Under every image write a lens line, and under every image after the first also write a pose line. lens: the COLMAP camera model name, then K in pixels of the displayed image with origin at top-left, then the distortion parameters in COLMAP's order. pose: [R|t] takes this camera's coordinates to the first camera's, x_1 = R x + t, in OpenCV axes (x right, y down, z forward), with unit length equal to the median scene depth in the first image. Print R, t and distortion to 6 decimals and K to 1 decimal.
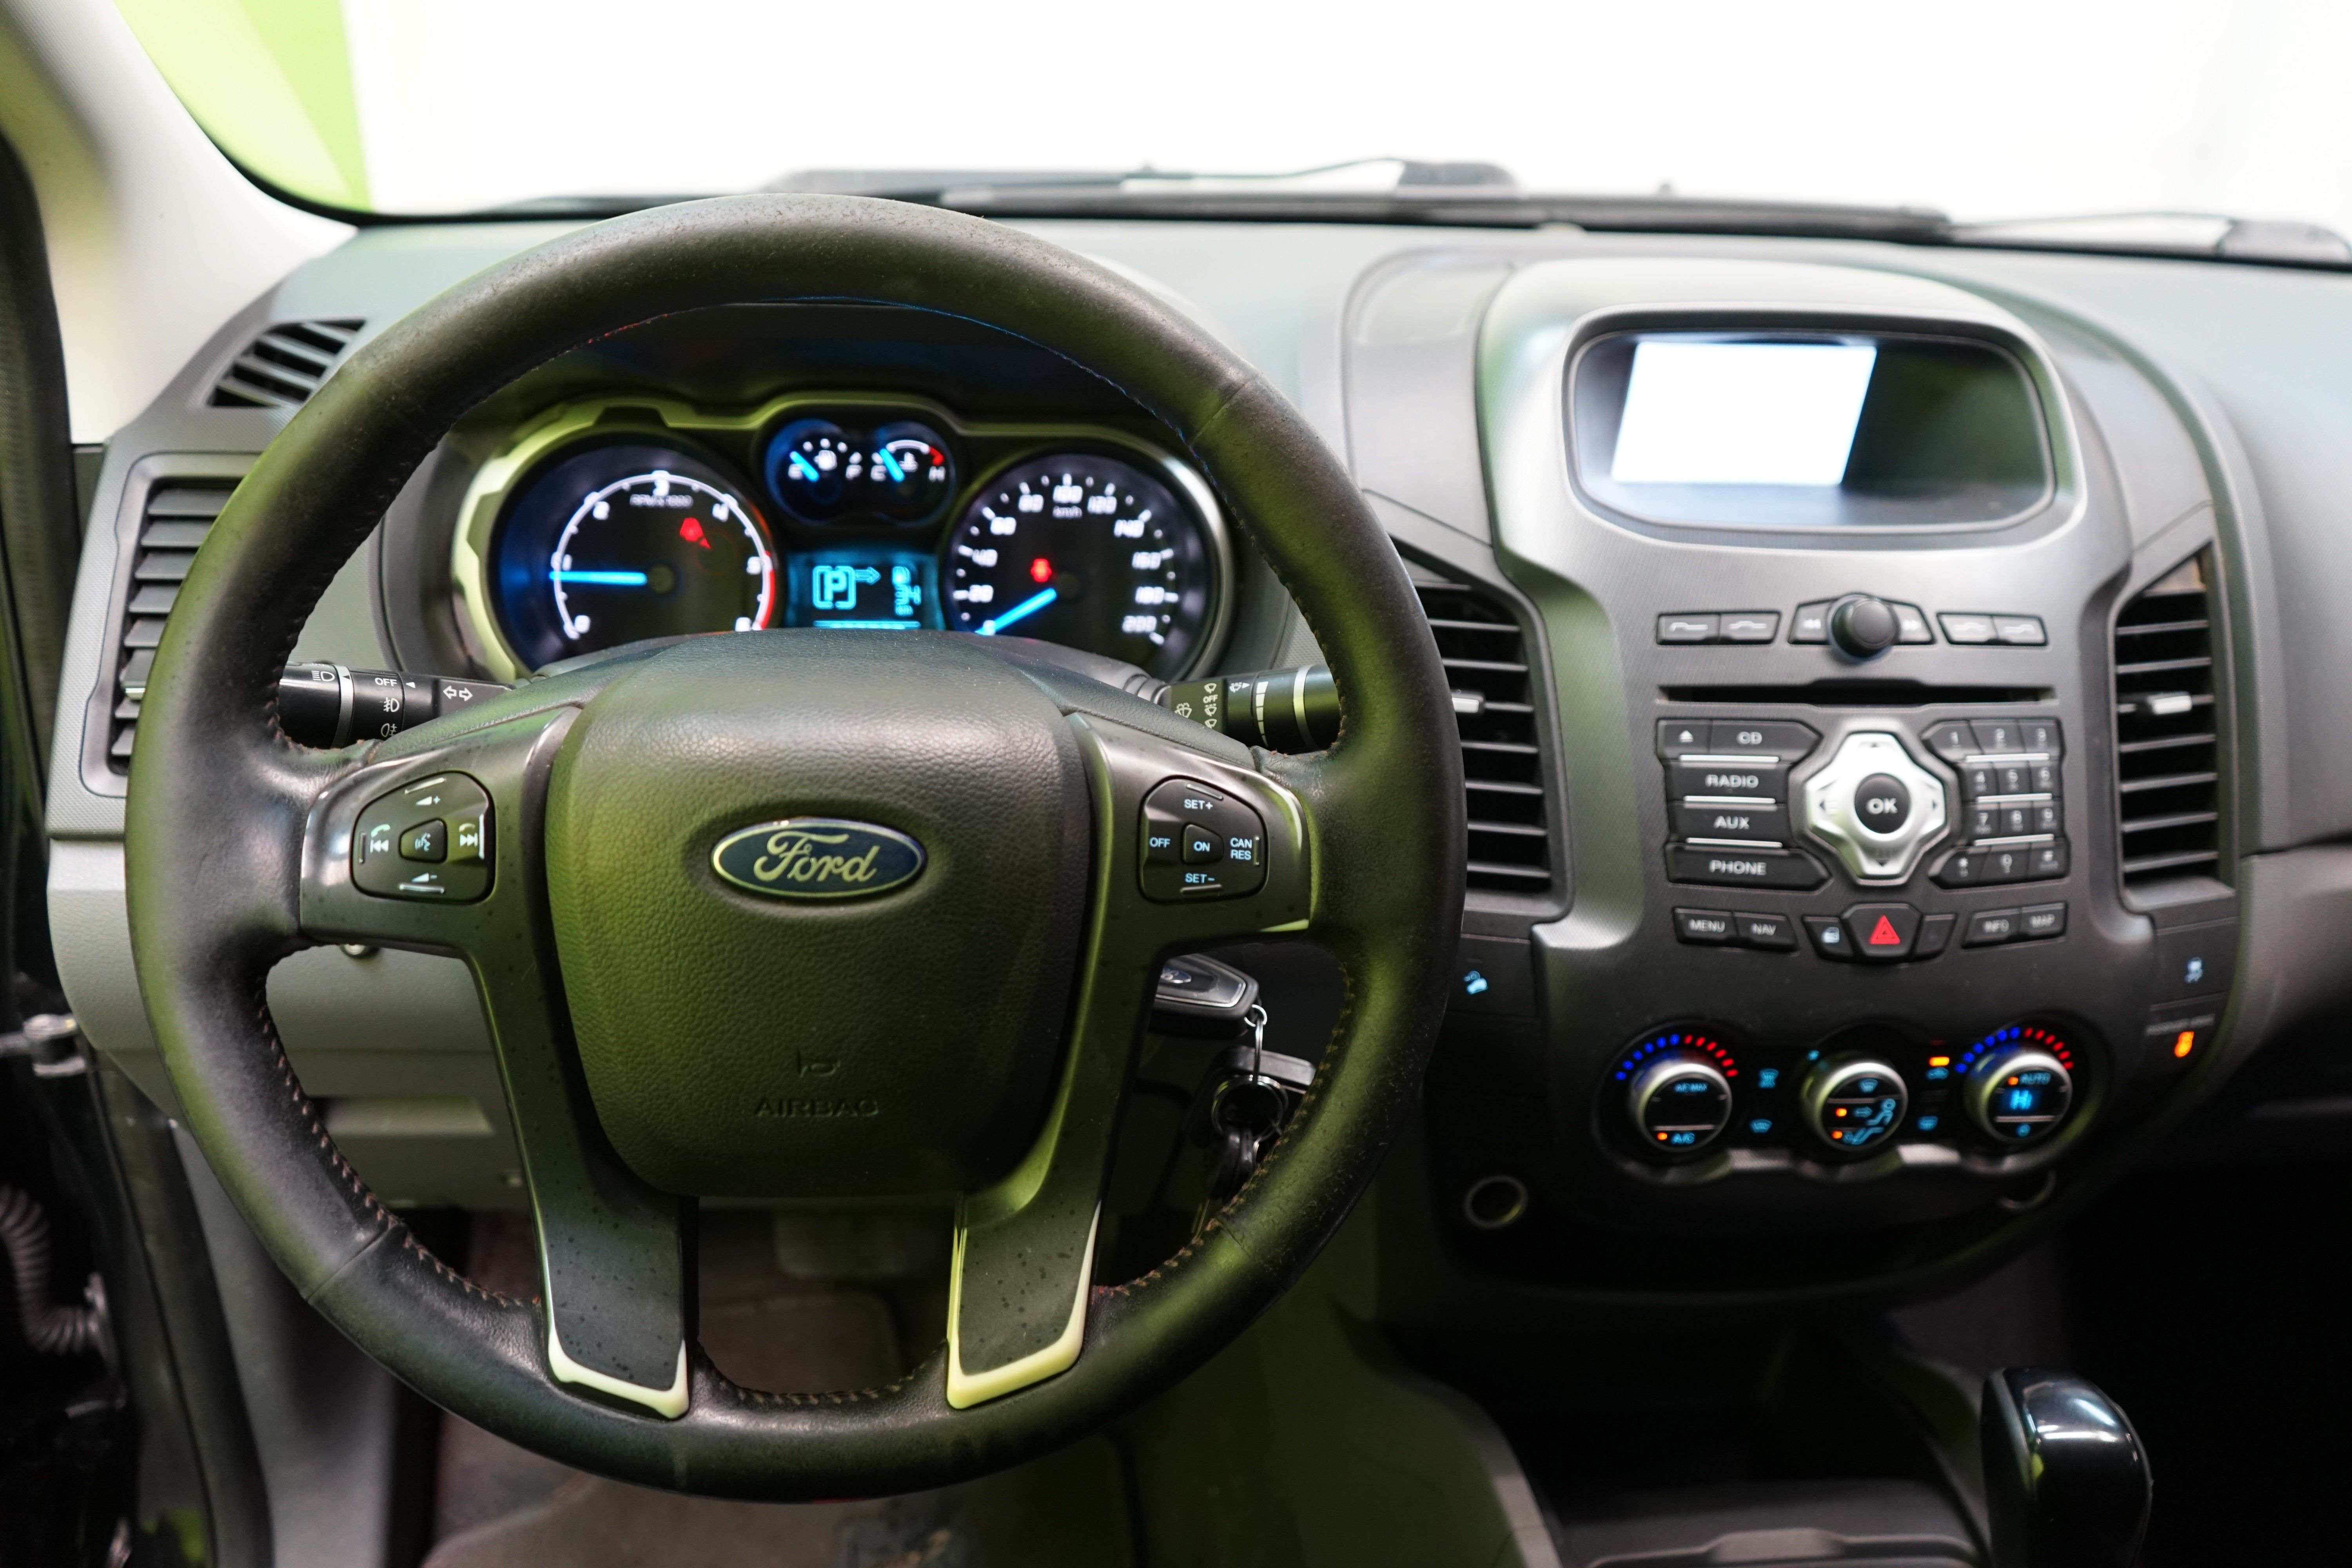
lens RADIAL K [[1905.3, 0, 1176.0], [0, 1905.3, 784.0], [0, 0, 1]] dist [-0.002668, -0.005912]
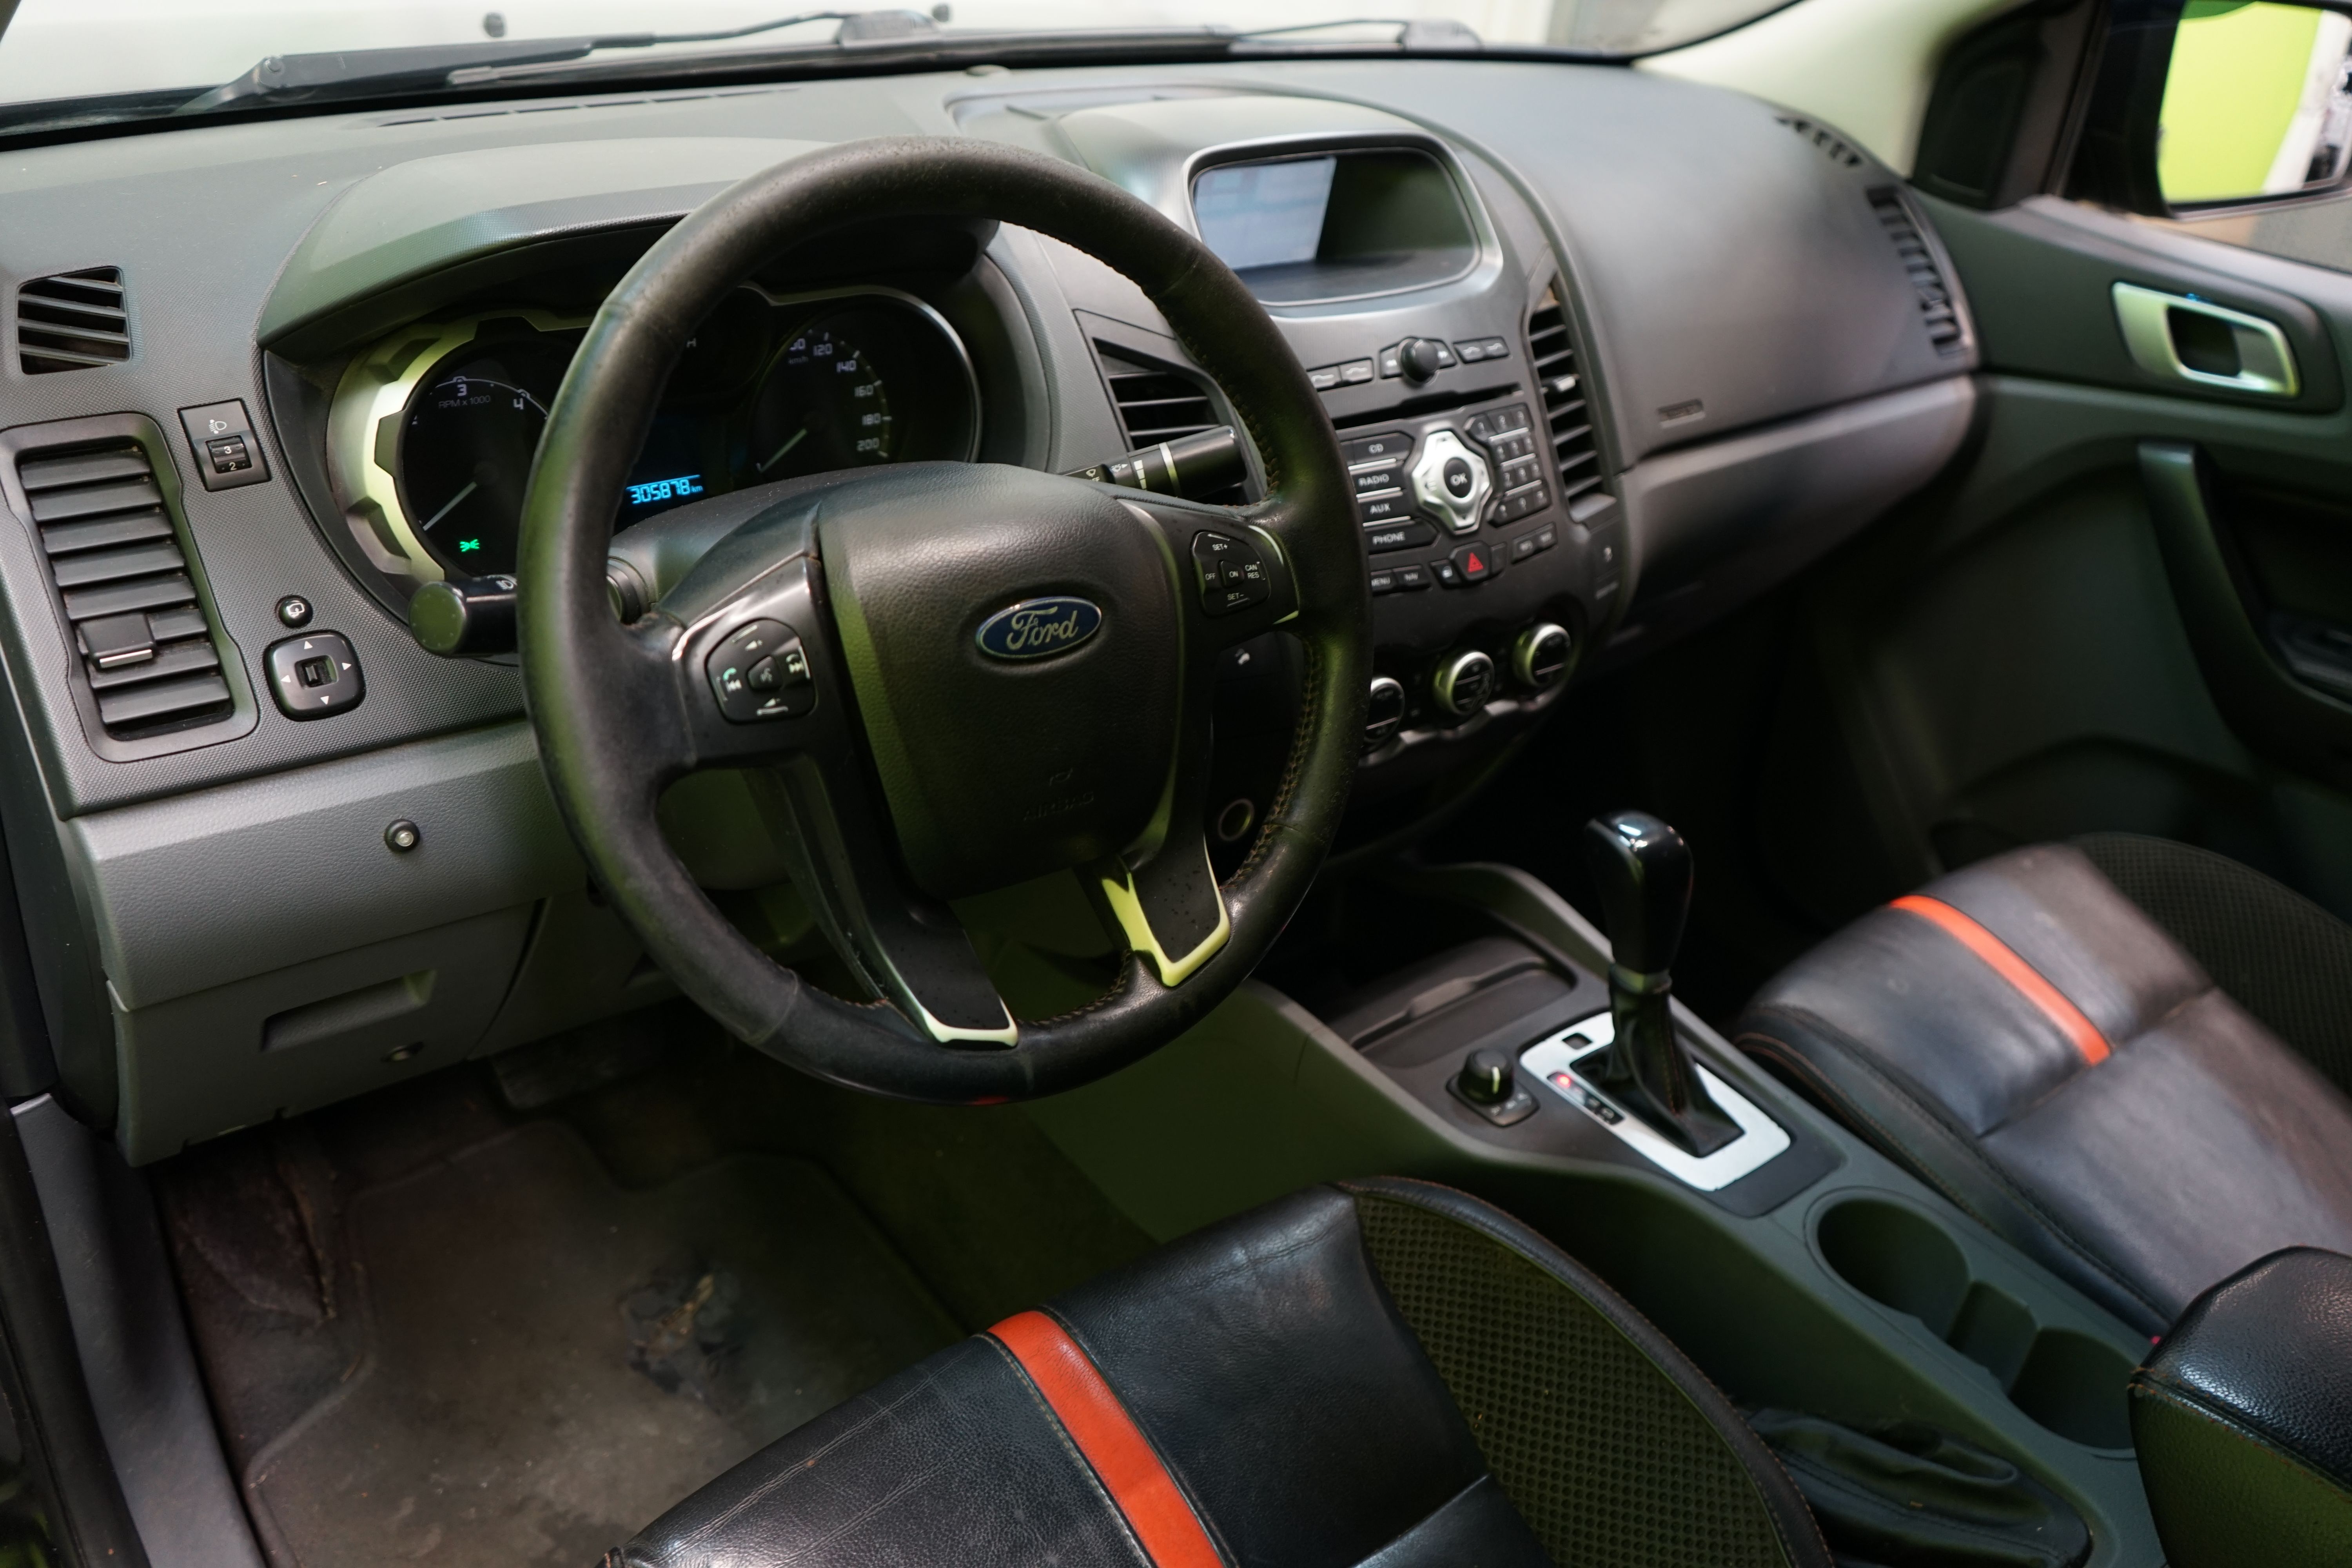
lens RADIAL K [[1905.3, 0, 1176.0], [0, 1905.3, 784.0], [0, 0, 1]] dist [-0.002668, -0.005912]
pose [[0.848954, -0.245516, 0.467974, -0.558422], [0.190518, 0.968171, 0.162319, -0.040794], [-0.492931, -0.048644, 0.868708, -0.187819]]
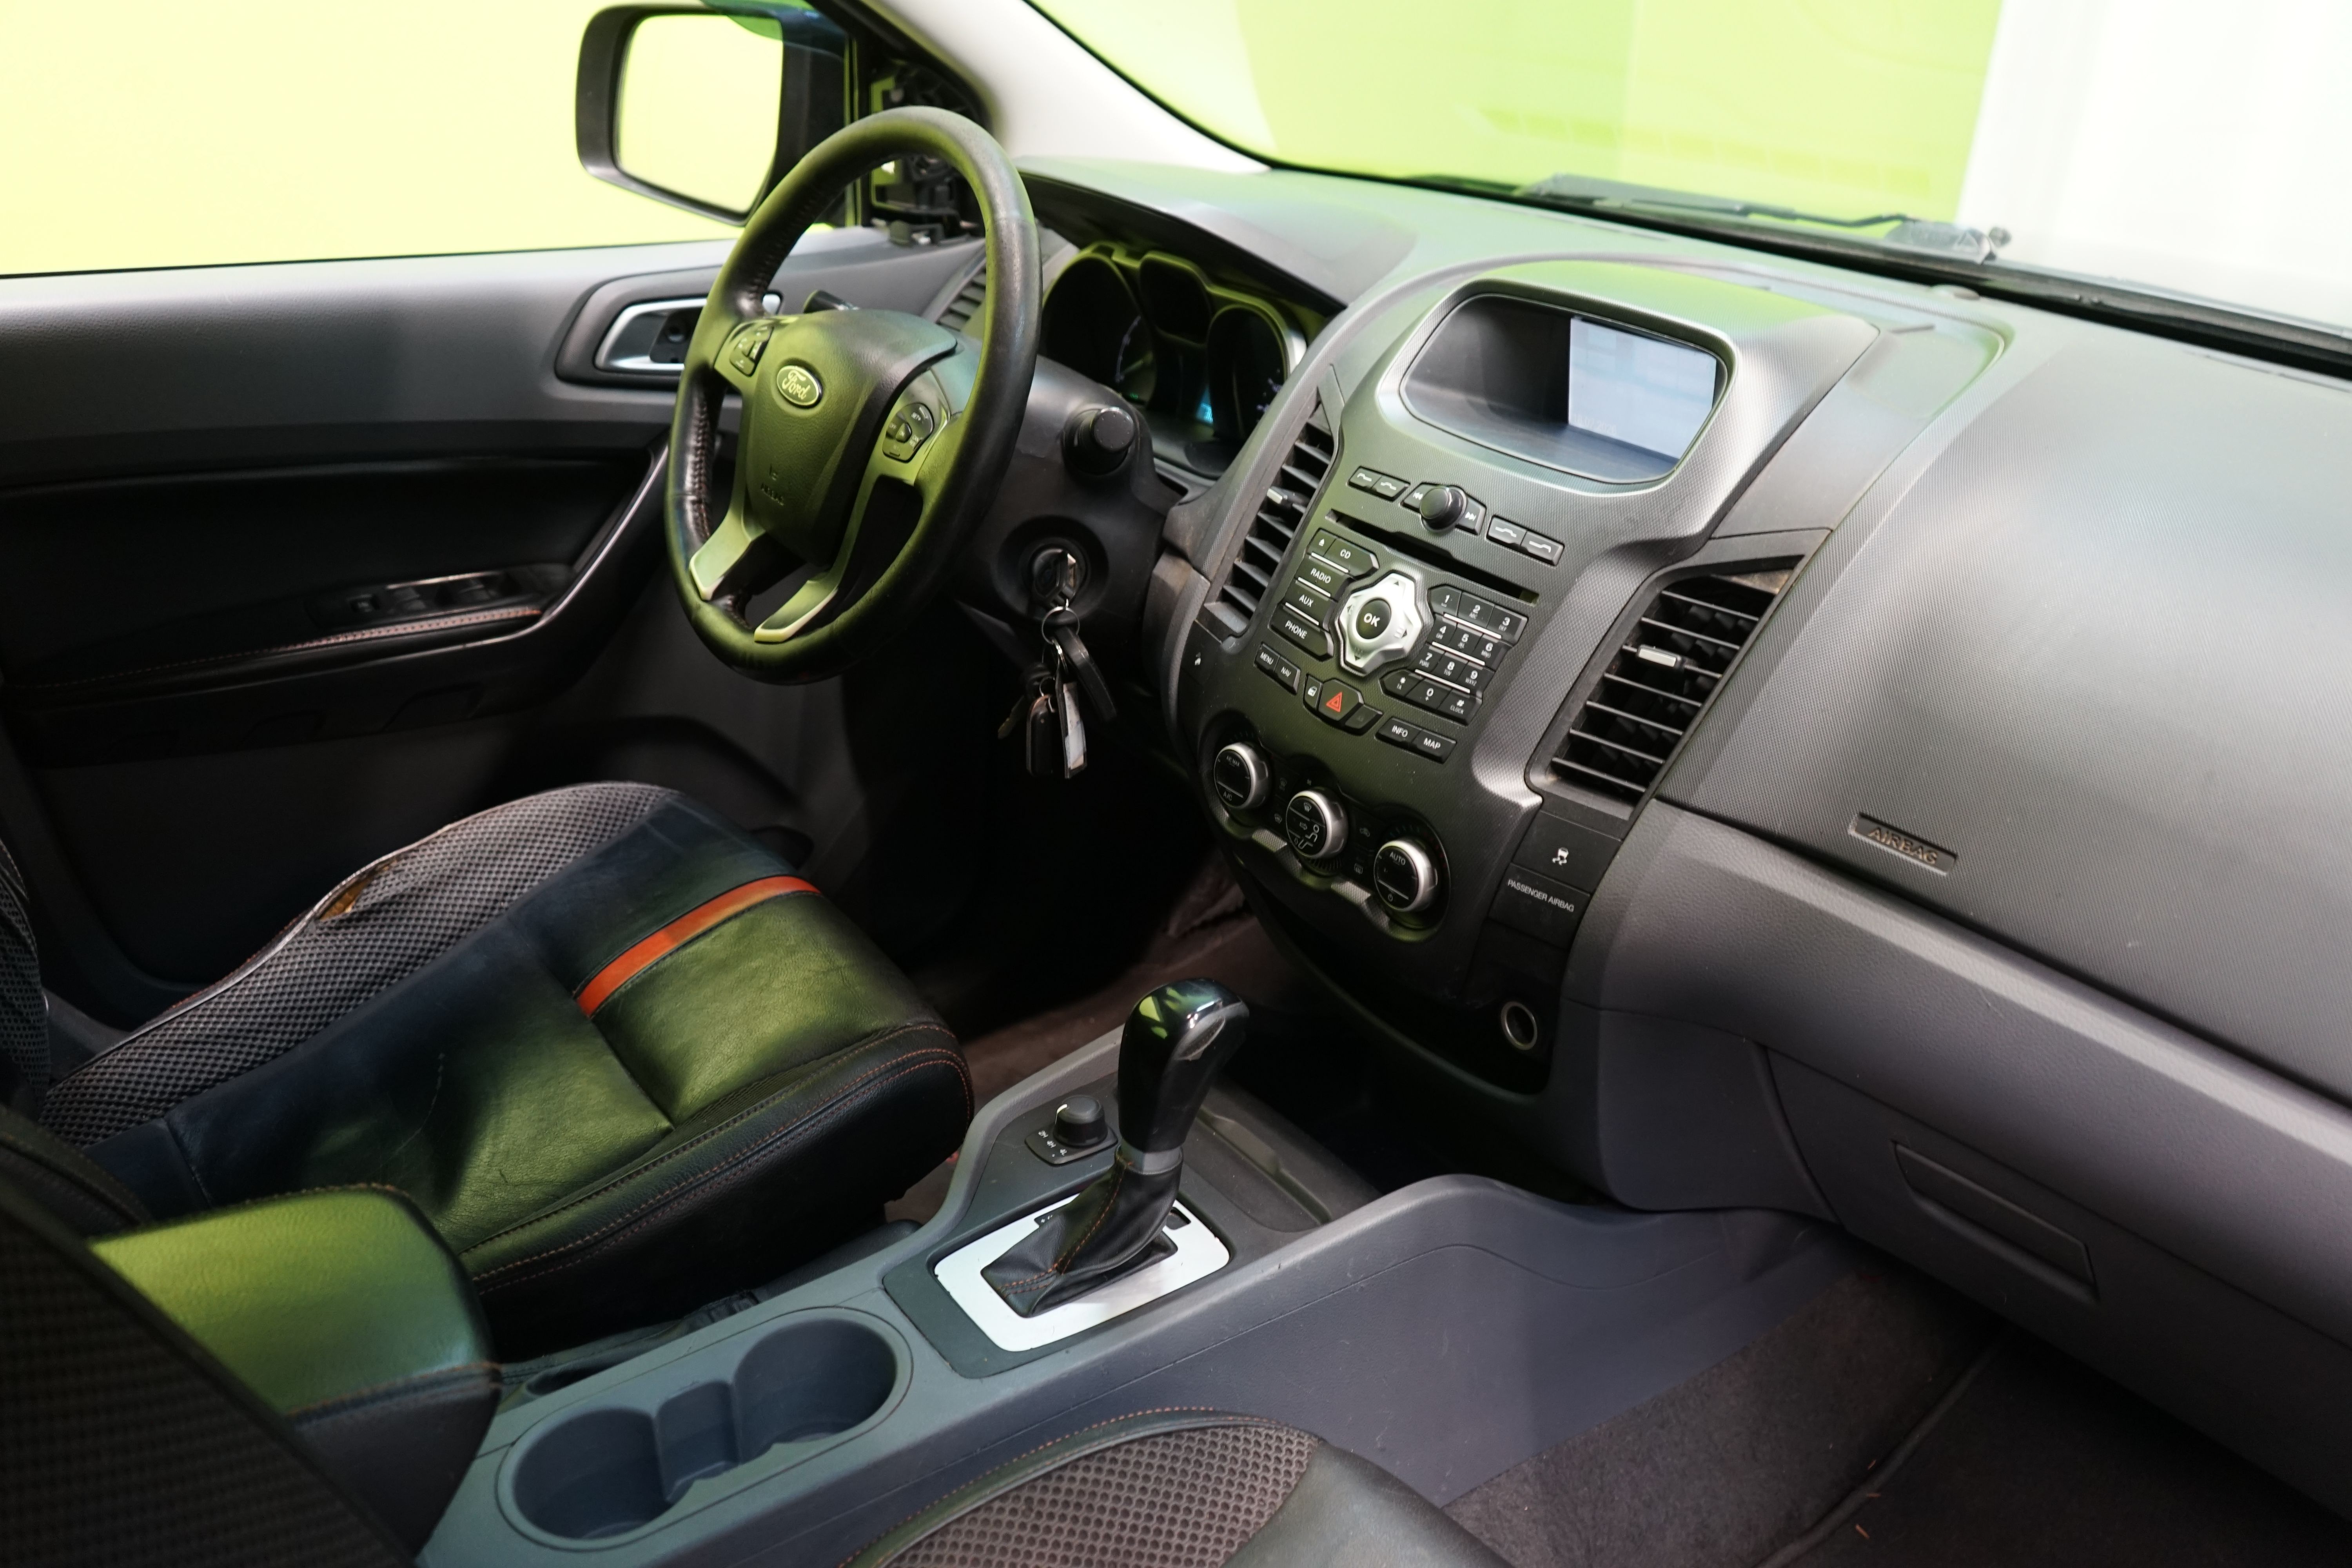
lens RADIAL K [[1905.3, 0, 1176.0], [0, 1905.3, 784.0], [0, 0, 1]] dist [-0.002668, -0.005912]
pose [[0.504694, 0.352804, -0.787917, 1.427958], [-0.385701, 0.908676, 0.159819, -0.046673], [0.772346, 0.223241, 0.594680, 0.074386]]
